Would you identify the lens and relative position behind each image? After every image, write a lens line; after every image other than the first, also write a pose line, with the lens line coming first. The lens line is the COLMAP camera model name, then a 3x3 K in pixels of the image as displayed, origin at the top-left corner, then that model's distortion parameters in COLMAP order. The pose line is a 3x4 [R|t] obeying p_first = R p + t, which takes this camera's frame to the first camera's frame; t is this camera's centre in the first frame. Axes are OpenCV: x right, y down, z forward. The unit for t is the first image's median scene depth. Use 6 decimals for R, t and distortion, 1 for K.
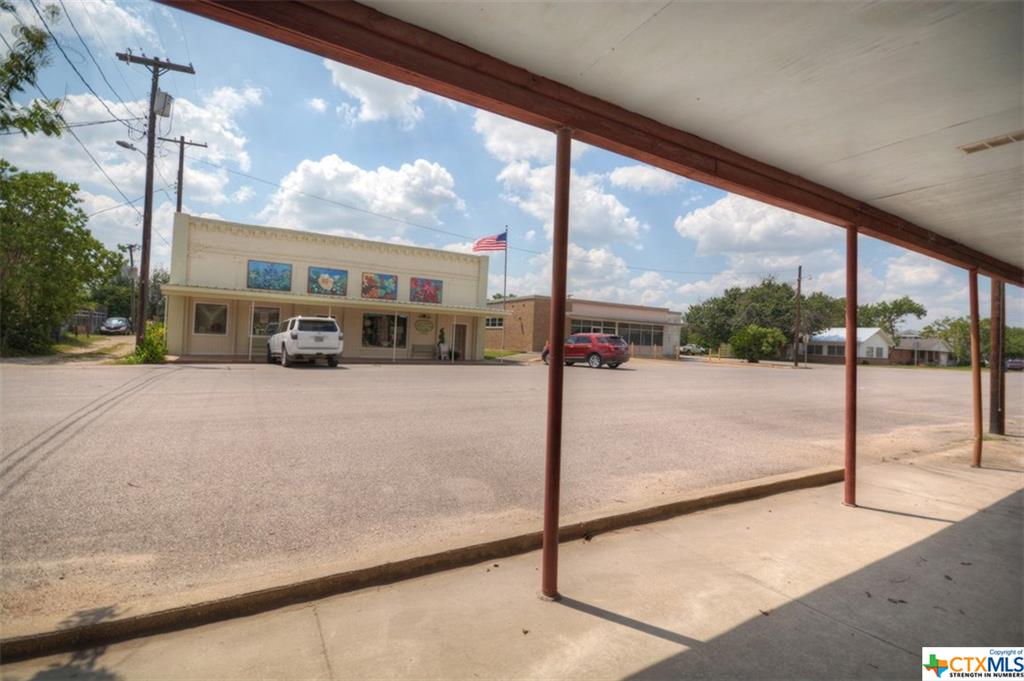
lens RADIAL K [[469.8, 0, 517.7], [0, 469.8, 330.6], [0, 0, 1]] dist [0.021343, 0.000379]
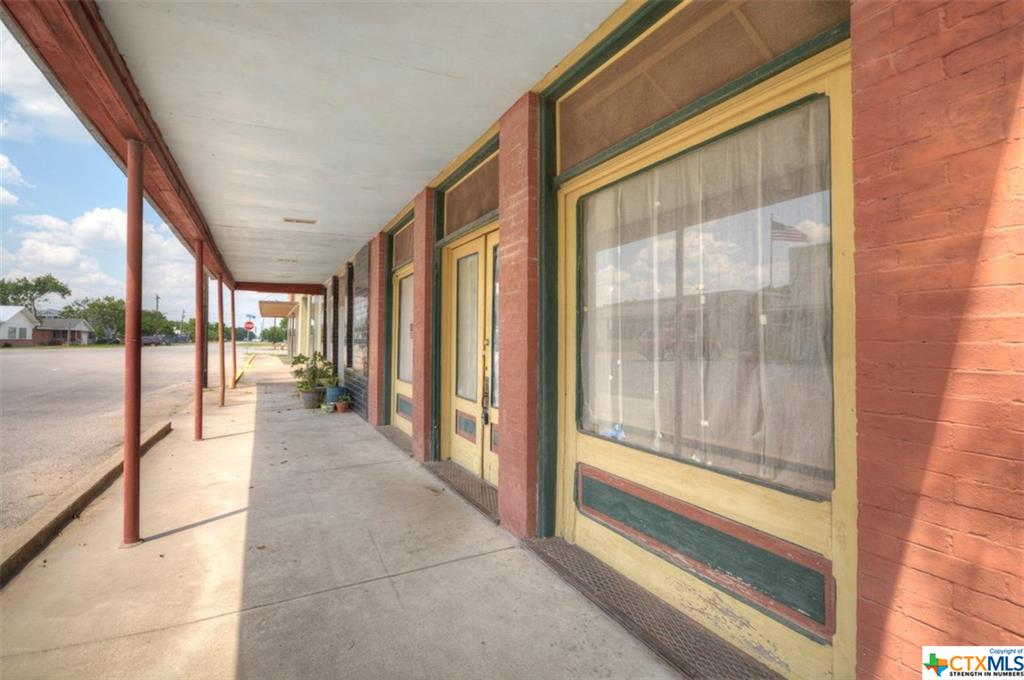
lens RADIAL K [[469.8, 0, 511.9], [0, 469.8, 336.5], [0, 0, 1]] dist [0.021343, 0.000379]
pose [[0.077047, -0.032146, 0.996509, -1.131554], [-0.023452, 0.999145, 0.034044, -0.016538], [-0.996752, -0.025993, 0.076227, -0.017339]]
